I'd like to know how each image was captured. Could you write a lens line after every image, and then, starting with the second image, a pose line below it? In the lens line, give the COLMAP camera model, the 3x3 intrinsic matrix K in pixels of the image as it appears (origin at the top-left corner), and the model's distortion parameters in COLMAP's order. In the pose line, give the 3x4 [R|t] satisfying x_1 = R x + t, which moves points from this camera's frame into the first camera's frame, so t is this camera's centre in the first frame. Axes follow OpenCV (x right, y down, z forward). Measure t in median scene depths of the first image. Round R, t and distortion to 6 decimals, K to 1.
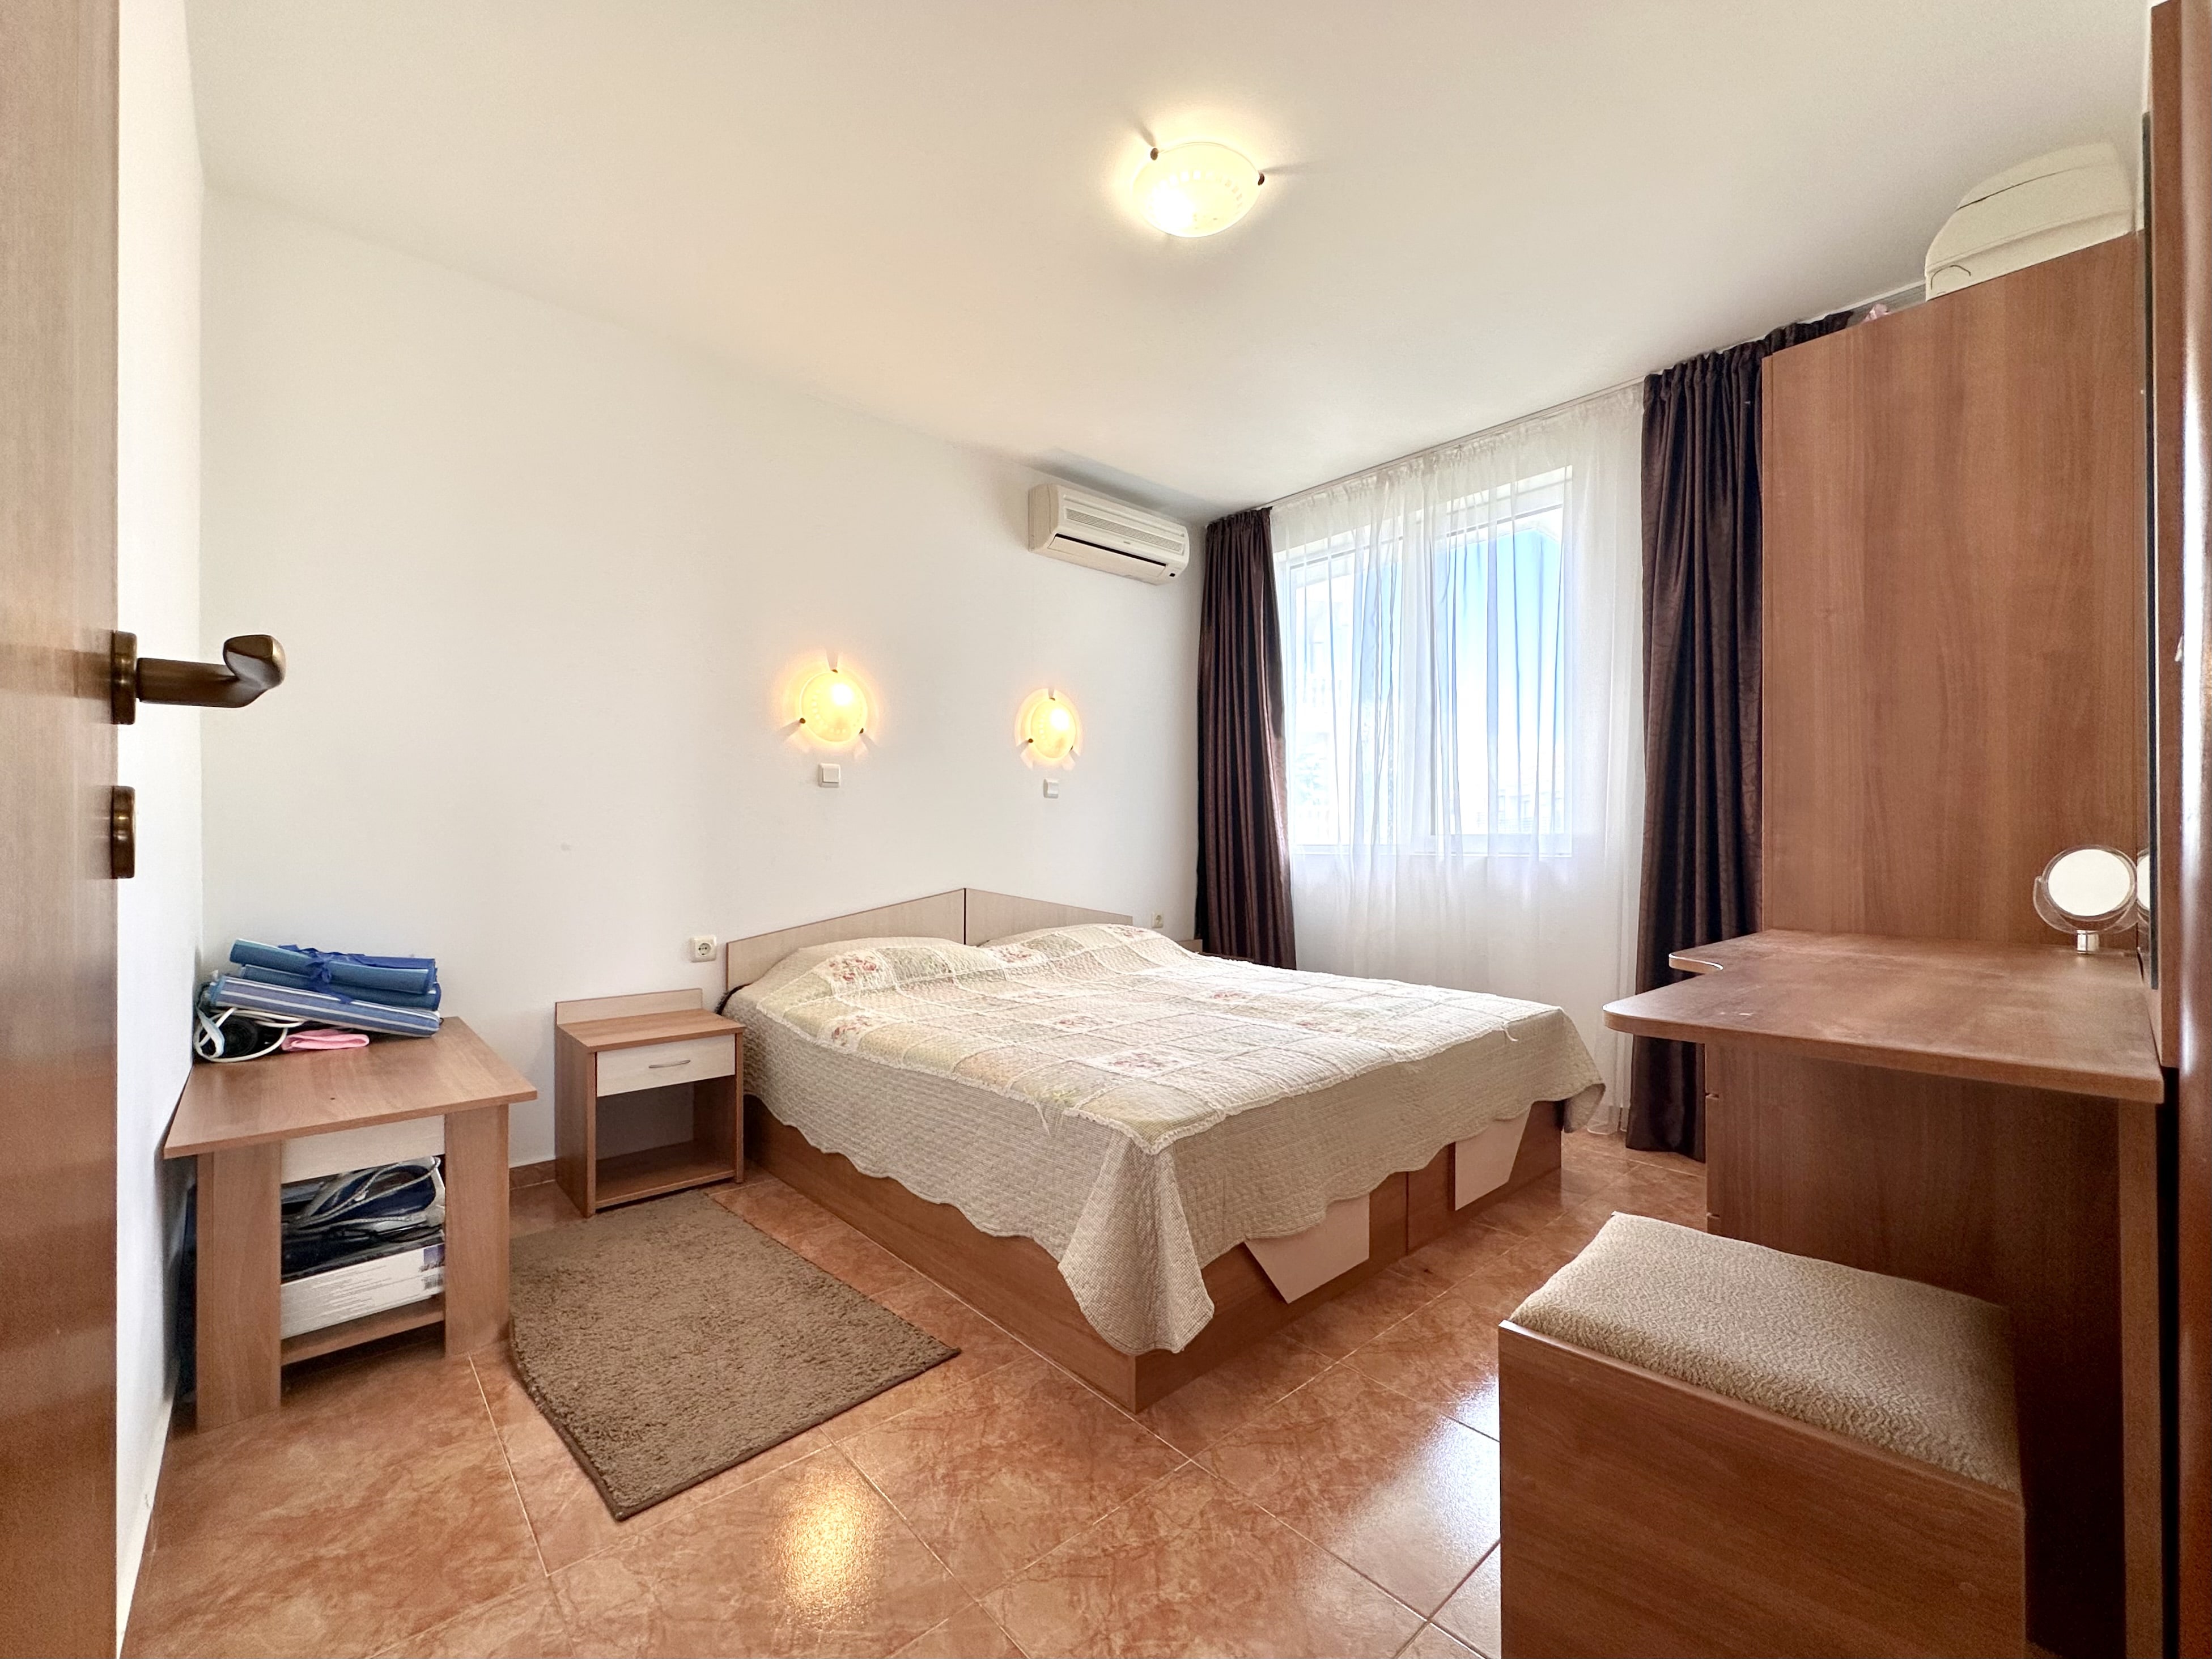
lens RADIAL K [[910.6, 0, 1100.0], [0, 910.6, 834.1], [0, 0, 1]] dist [0.002457, -0.000054]
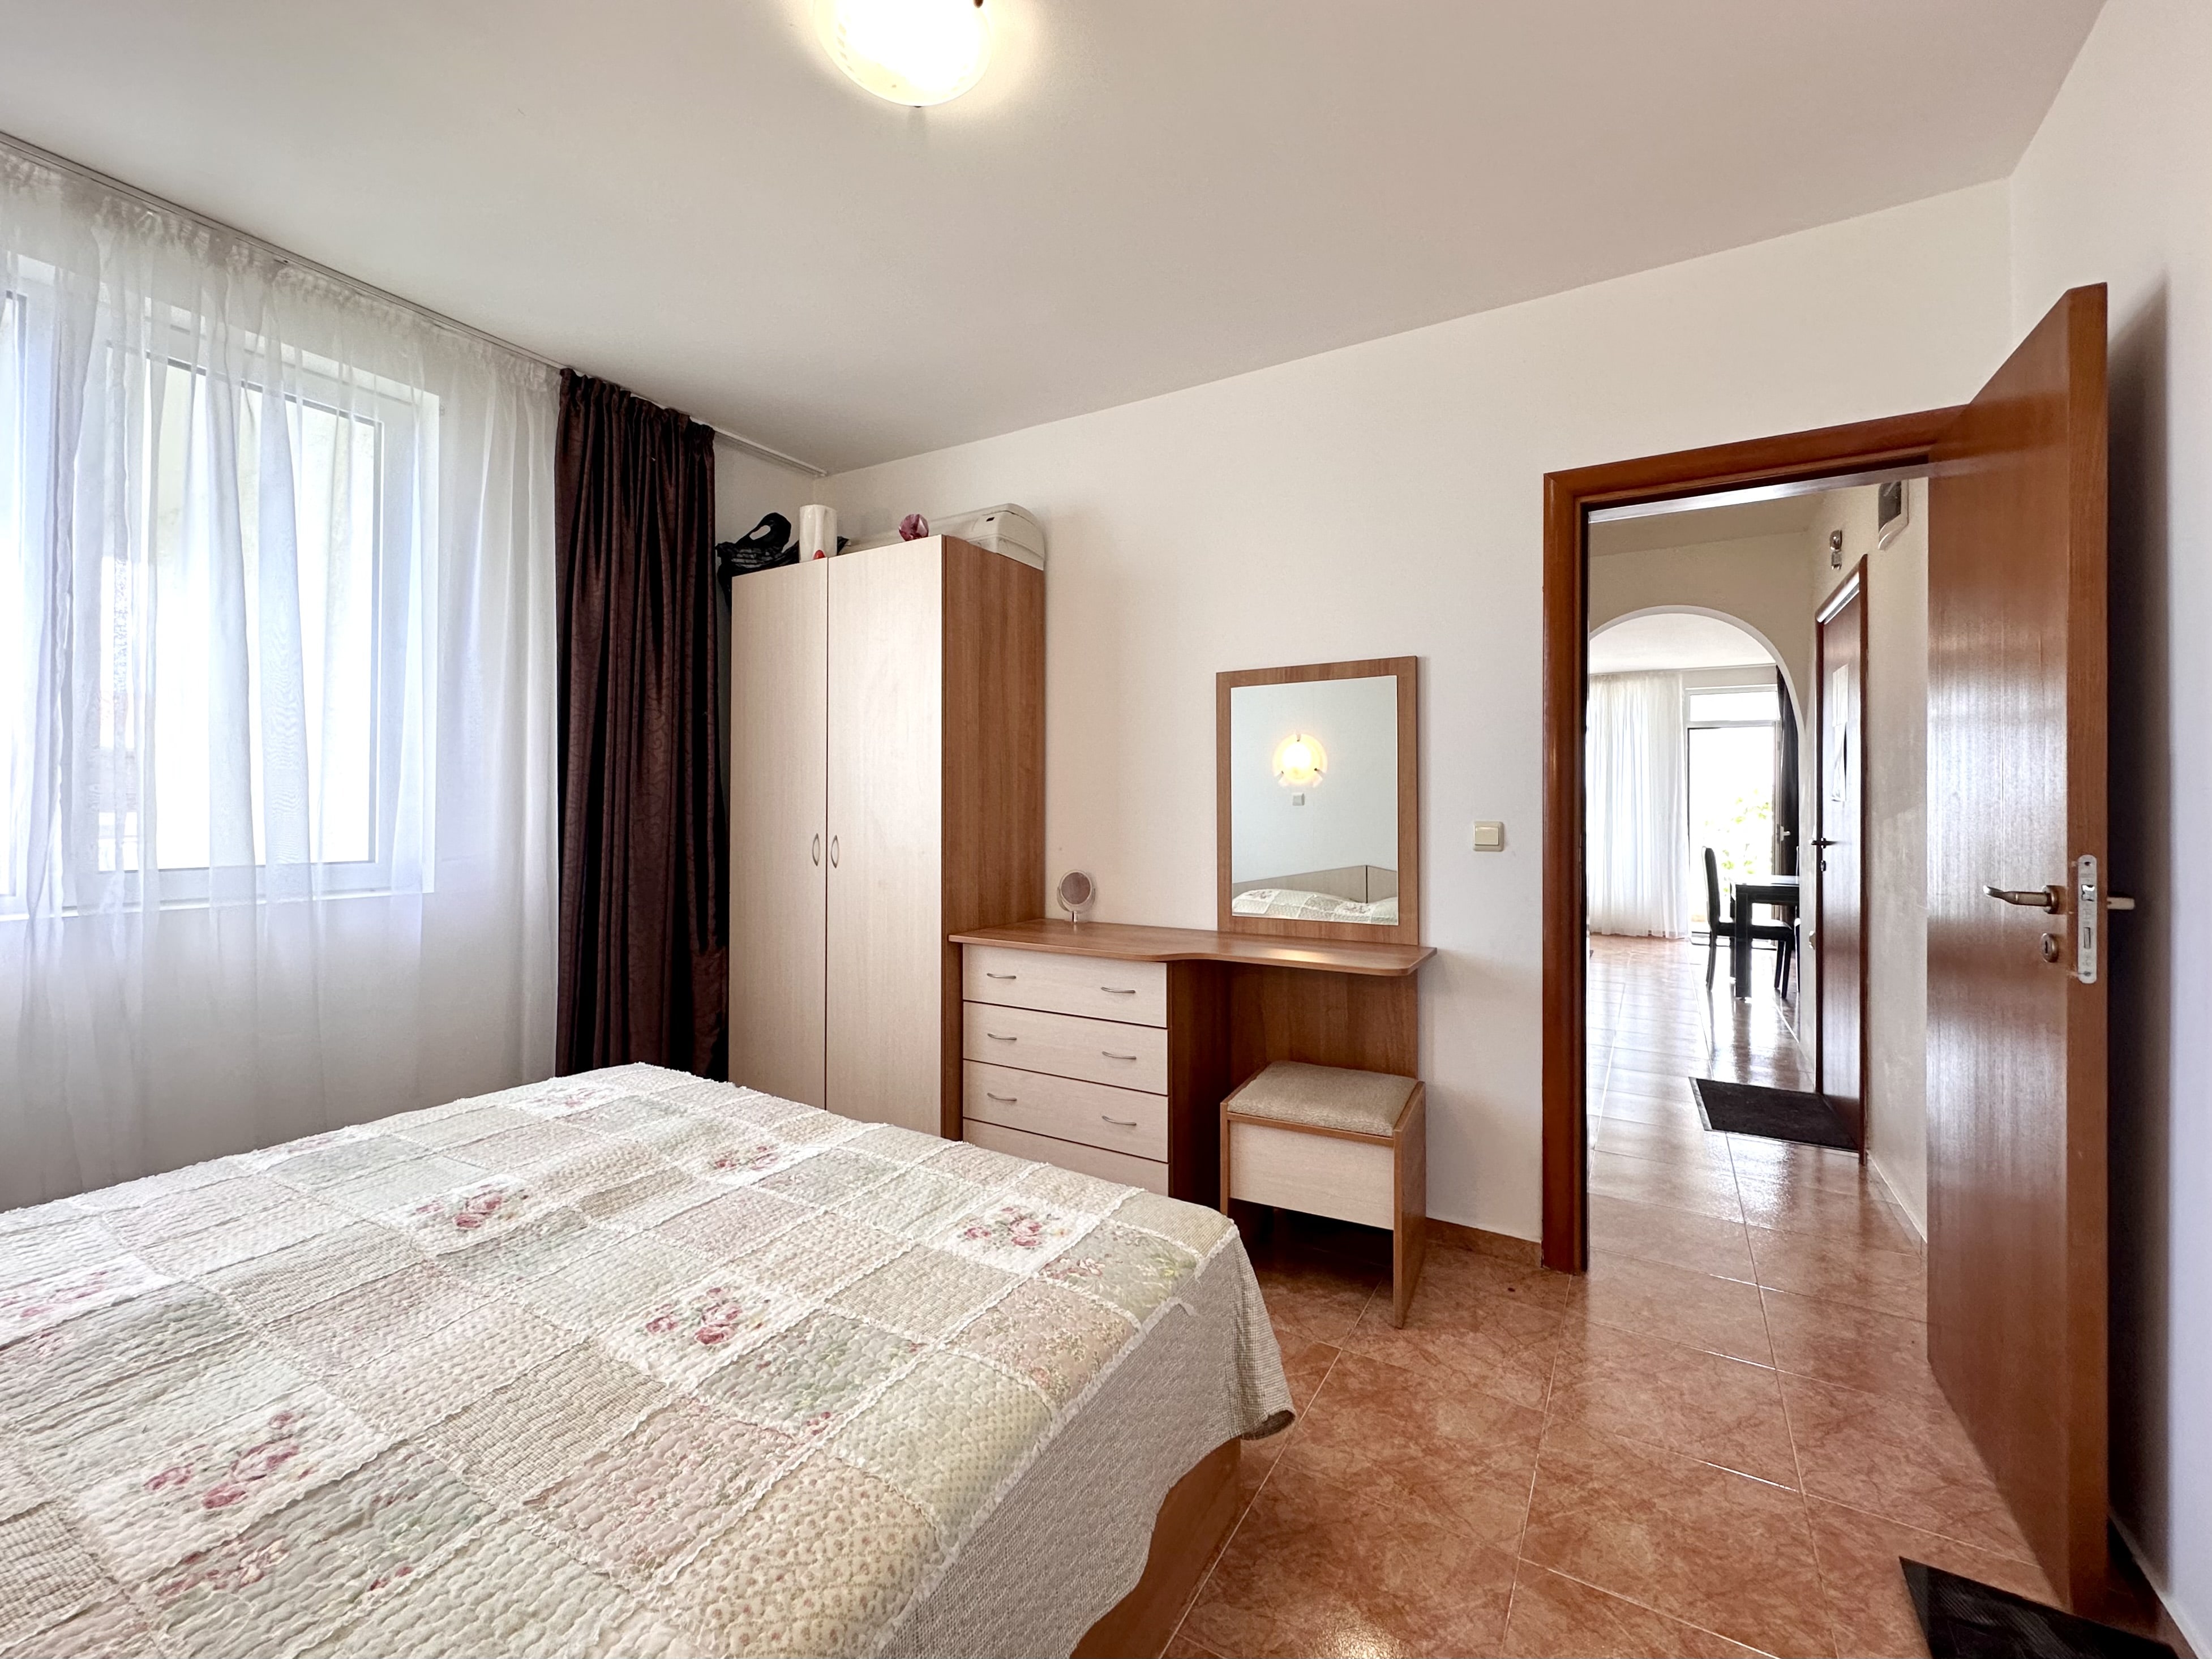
lens RADIAL K [[903.0, 0, 1102.3], [0, 903.0, 801.7], [0, 0, 1]] dist [0.005749, -0.008344]
pose [[-0.296670, 0.001261, 0.954979, -0.461753], [-0.014339, 0.999881, -0.005775, -0.066024], [-0.954872, -0.015407, -0.296616, 0.780977]]
